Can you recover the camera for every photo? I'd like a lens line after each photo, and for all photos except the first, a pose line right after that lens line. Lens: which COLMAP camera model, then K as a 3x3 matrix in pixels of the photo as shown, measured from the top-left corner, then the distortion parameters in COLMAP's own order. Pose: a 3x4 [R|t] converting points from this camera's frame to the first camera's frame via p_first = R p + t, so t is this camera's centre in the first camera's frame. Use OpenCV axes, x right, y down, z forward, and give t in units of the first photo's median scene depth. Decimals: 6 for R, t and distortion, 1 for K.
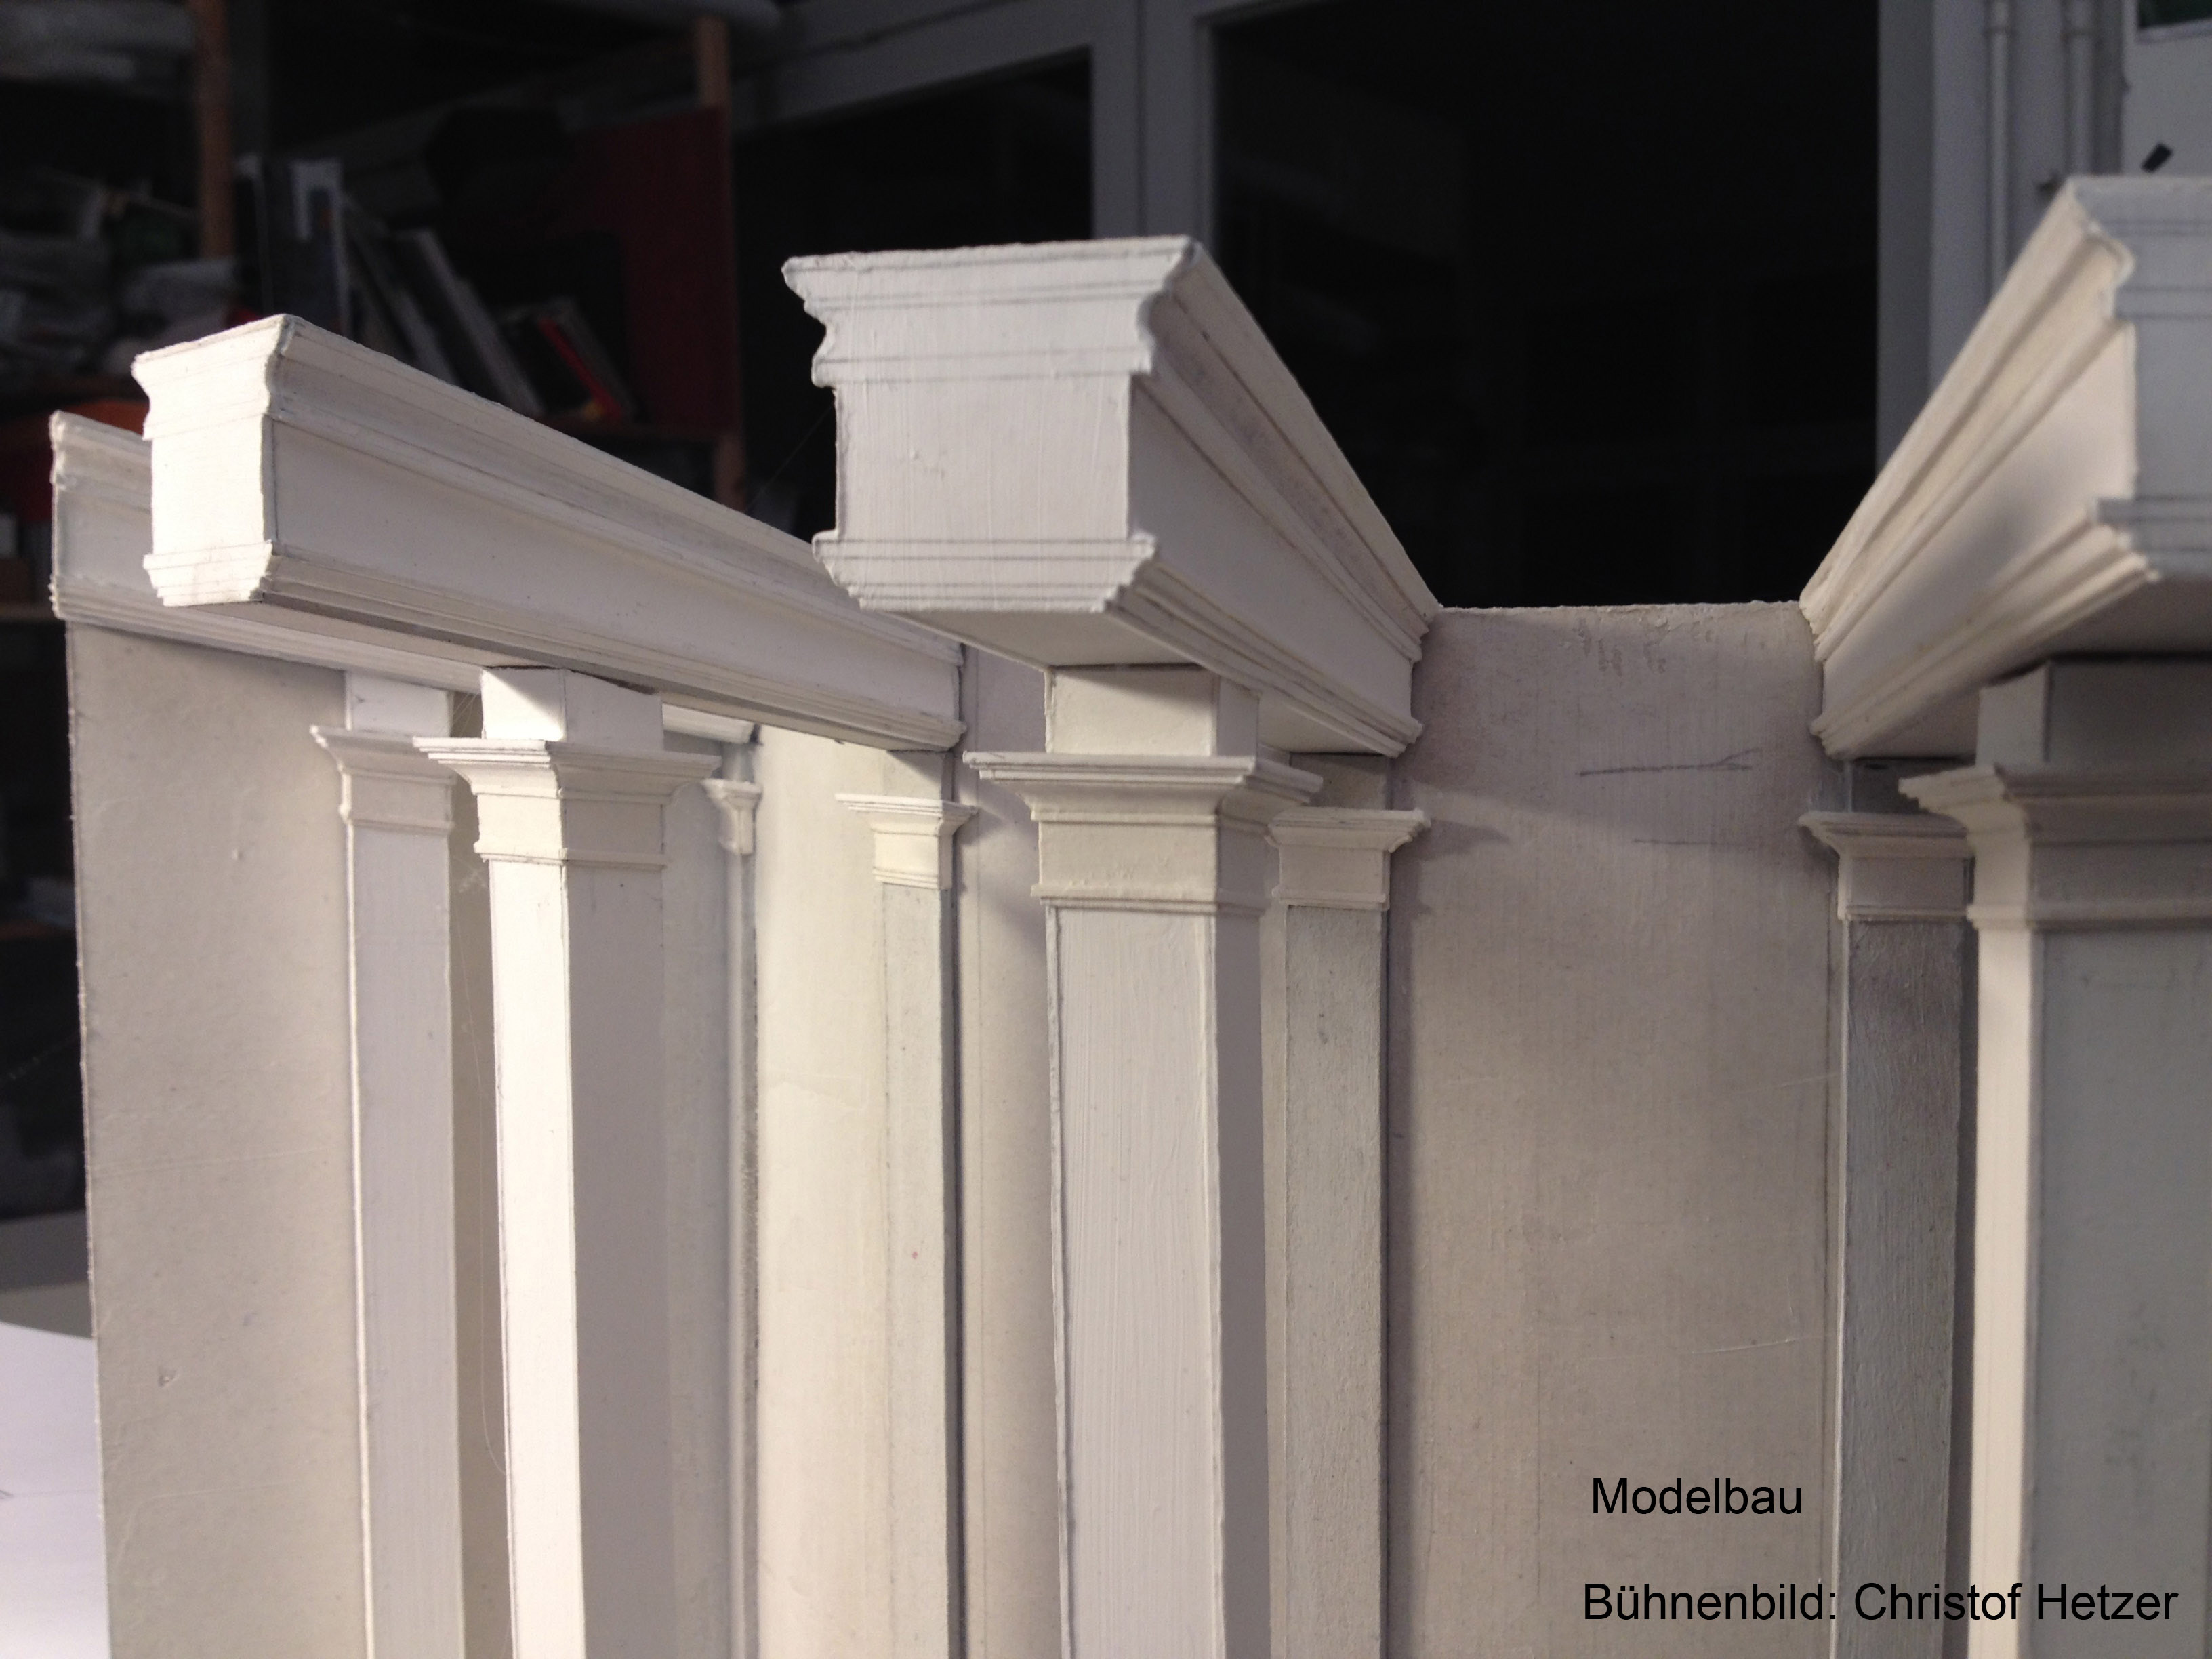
lens RADIAL K [[2192.2, 0, 1106.0], [0, 2192.2, 829.5], [0, 0, 1]] dist [0.062234, -0.010073]
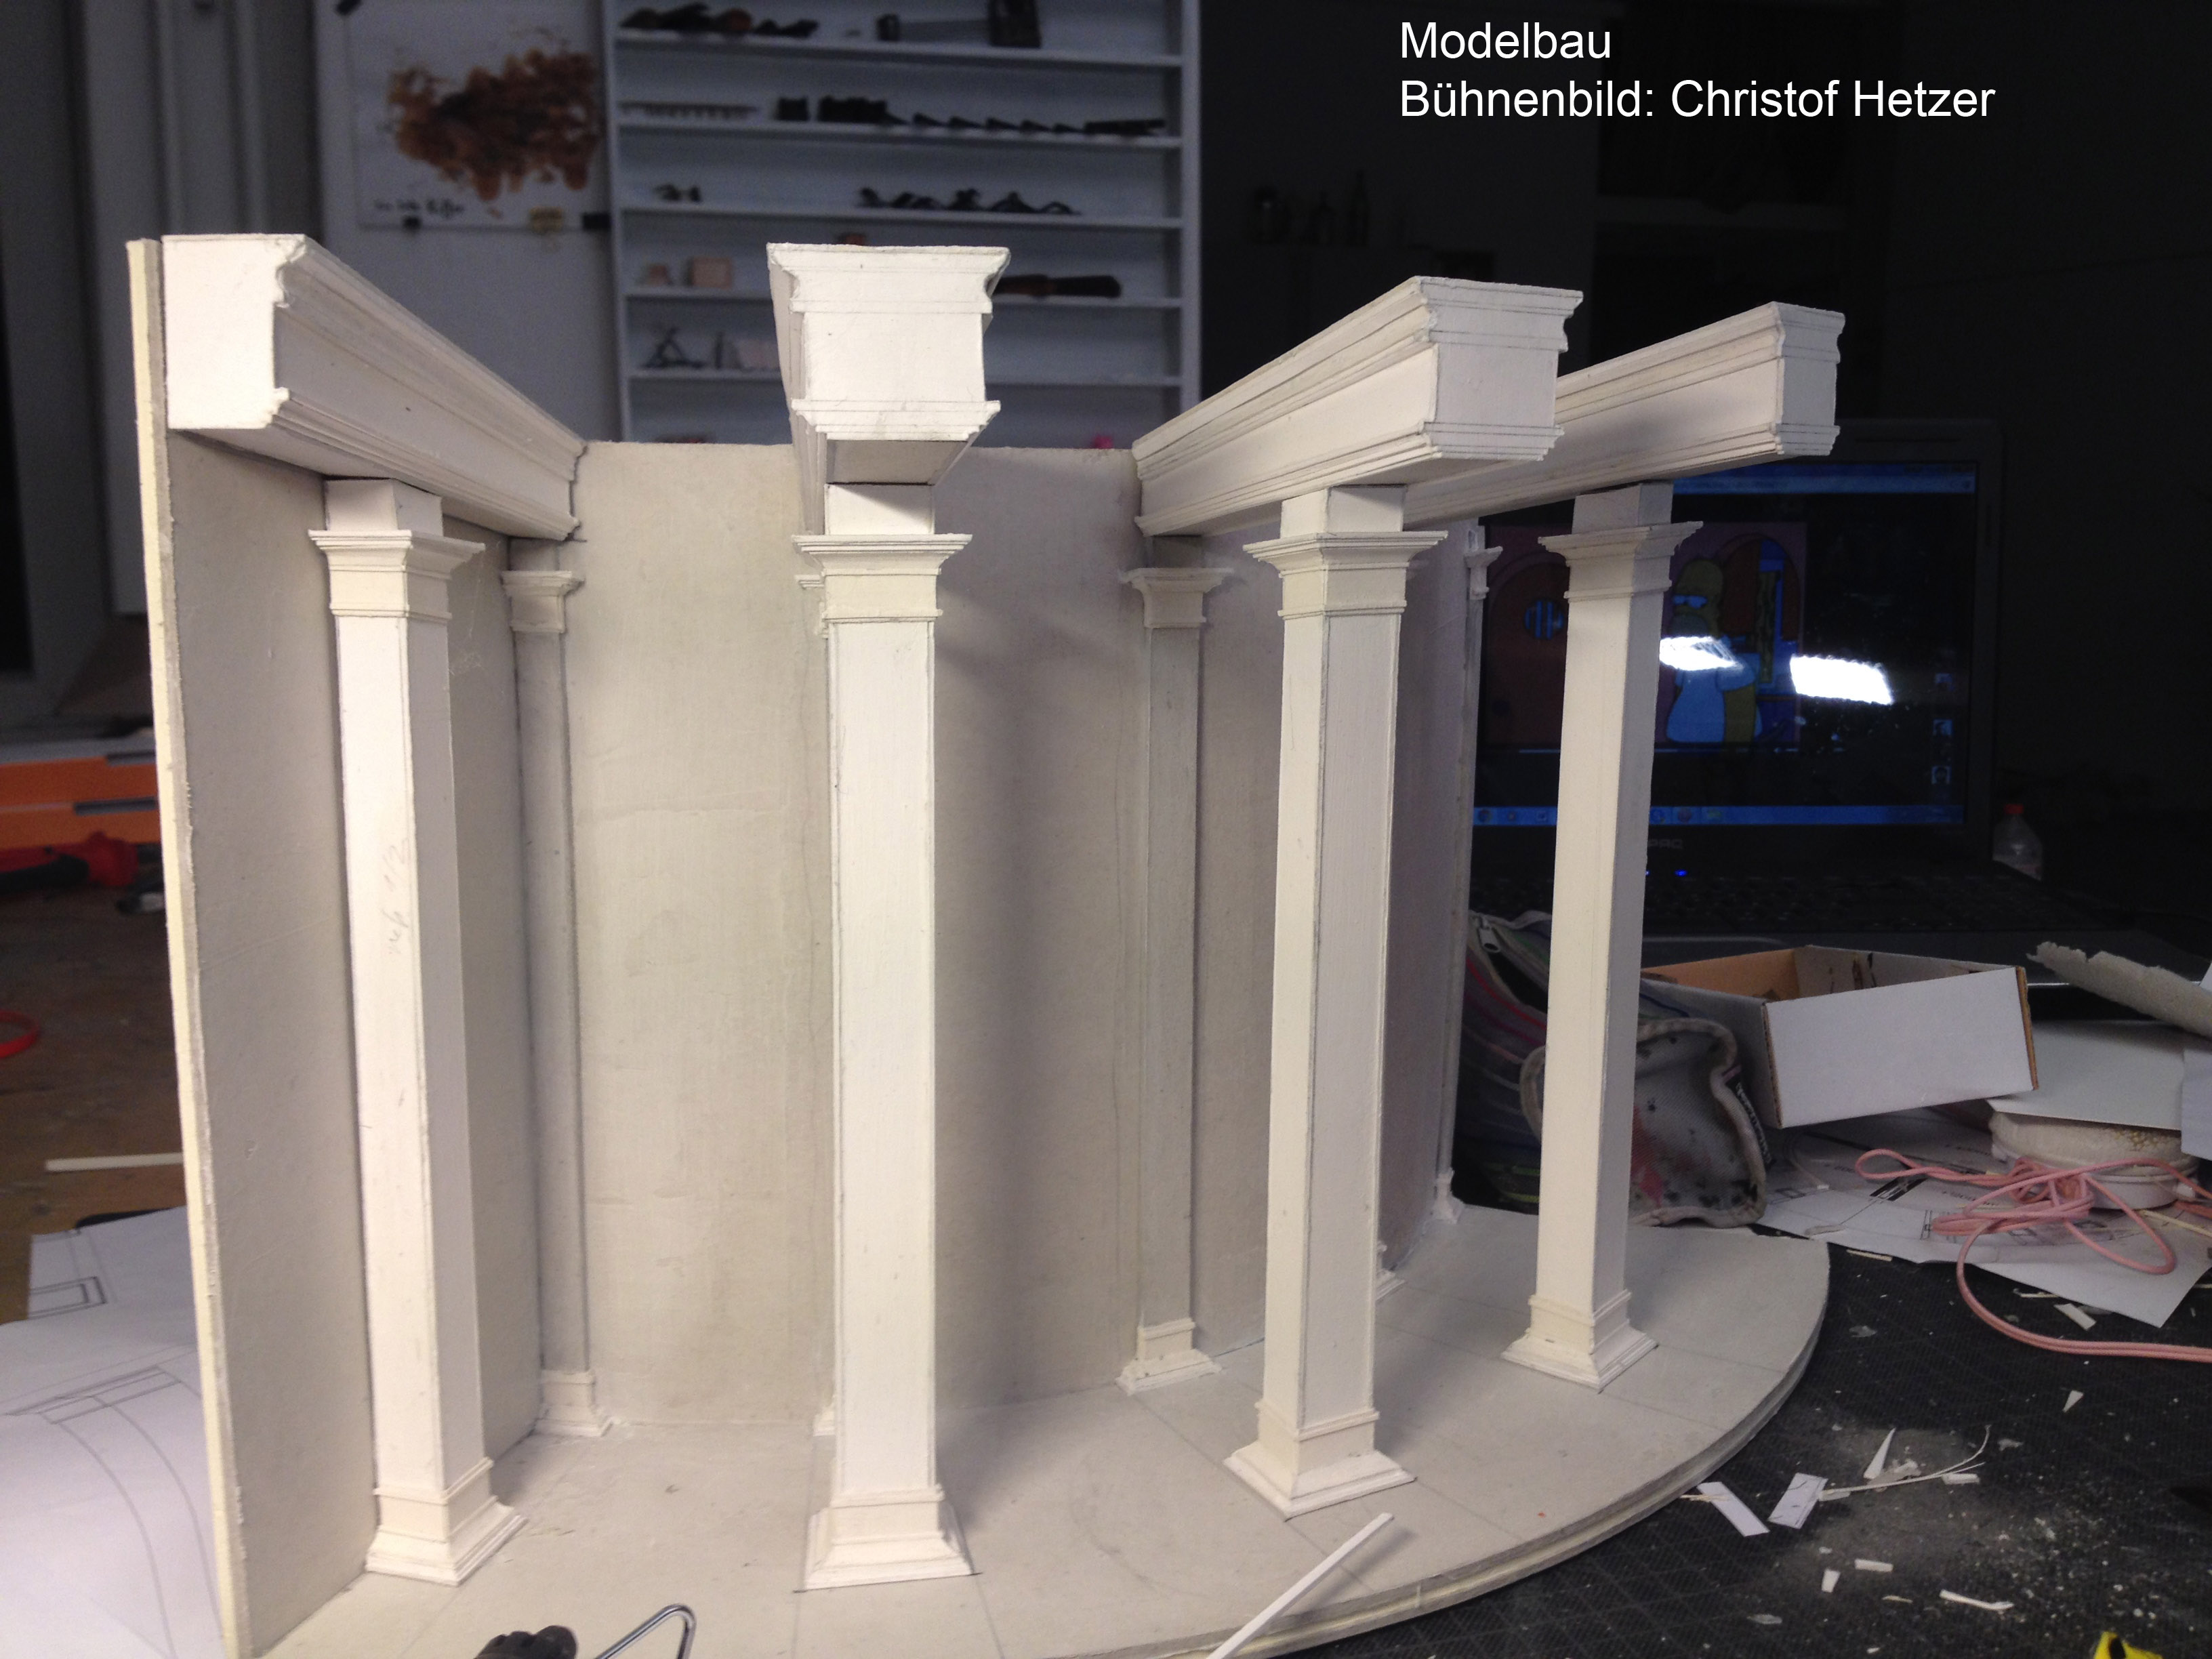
lens RADIAL K [[2192.2, 0, 1106.0], [0, 2192.2, 829.5], [0, 0, 1]] dist [0.062234, -0.010073]
pose [[0.579008, -0.127235, 0.805333, -1.679961], [0.055003, 0.991594, 0.117117, -0.013744], [-0.813464, -0.023516, 0.581139, 0.066834]]
